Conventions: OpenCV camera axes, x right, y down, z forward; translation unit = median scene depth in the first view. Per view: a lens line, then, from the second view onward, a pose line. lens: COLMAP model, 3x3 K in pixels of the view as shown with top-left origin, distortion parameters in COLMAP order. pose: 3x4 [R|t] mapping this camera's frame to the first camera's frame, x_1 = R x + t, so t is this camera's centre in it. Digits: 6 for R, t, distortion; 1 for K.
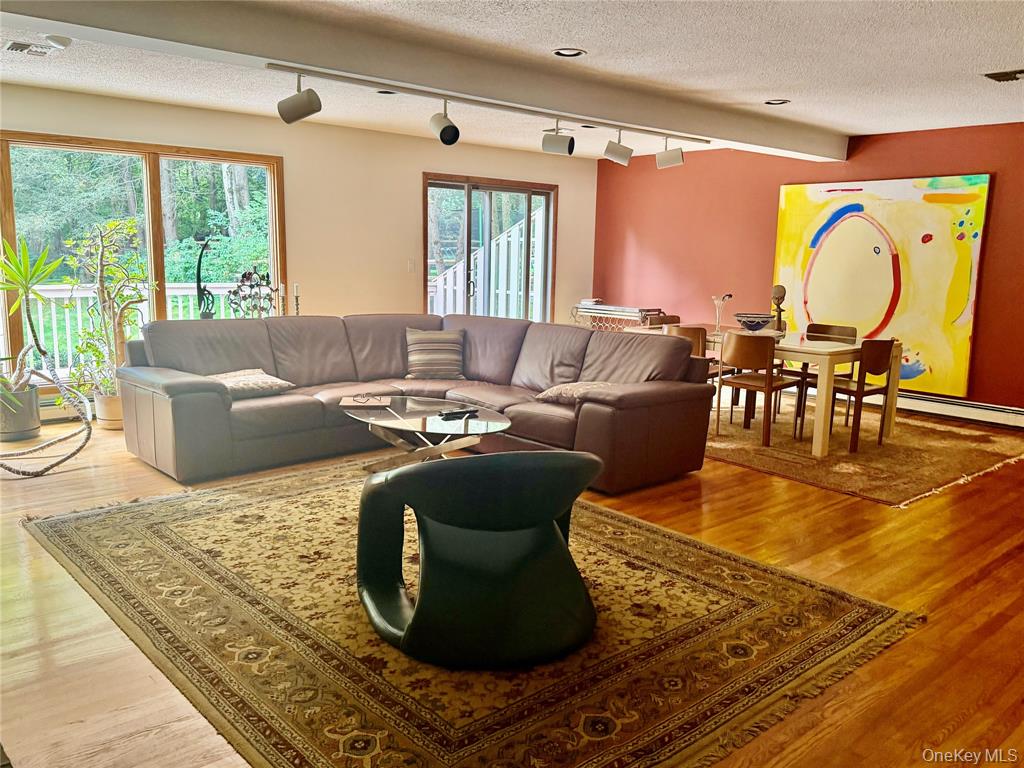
lens RADIAL K [[822.6, 0, 512.0], [0, 822.6, 384.0], [0, 0, 1]] dist [0.159883, -0.190480]
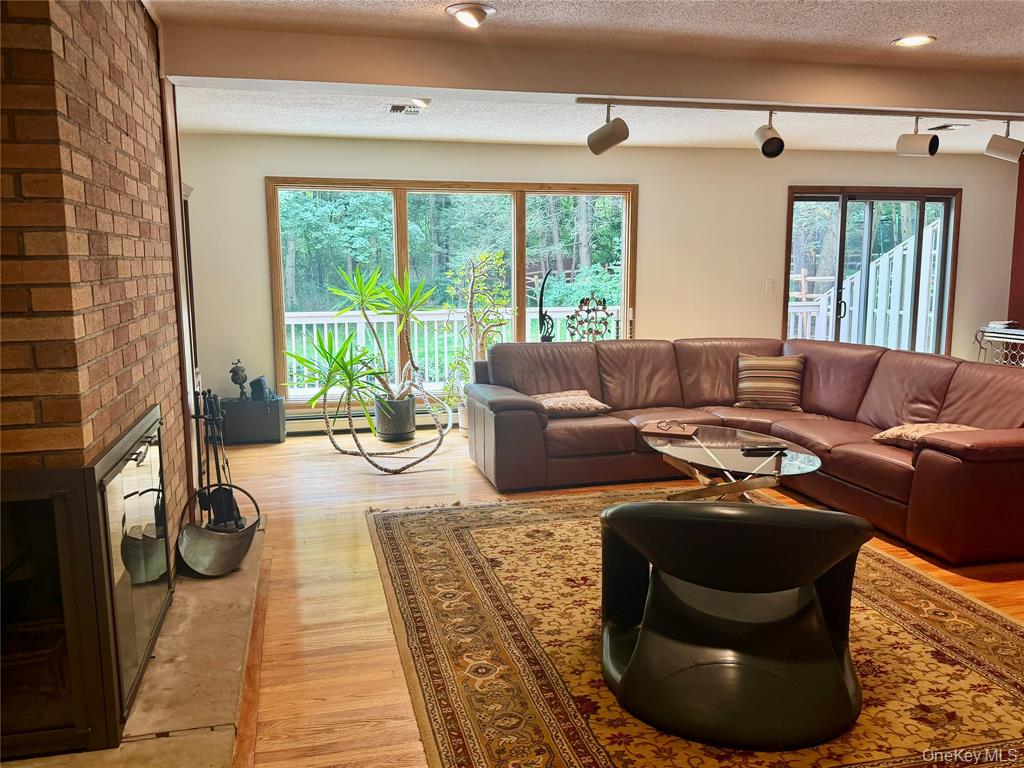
lens RADIAL K [[822.6, 0, 512.0], [0, 822.6, 384.0], [0, 0, 1]] dist [0.159883, -0.190480]
pose [[0.891799, 0.042038, -0.450474, 0.108503], [-0.052895, 0.998533, -0.011534, -0.012164], [0.449329, 0.034114, 0.892715, 0.053221]]
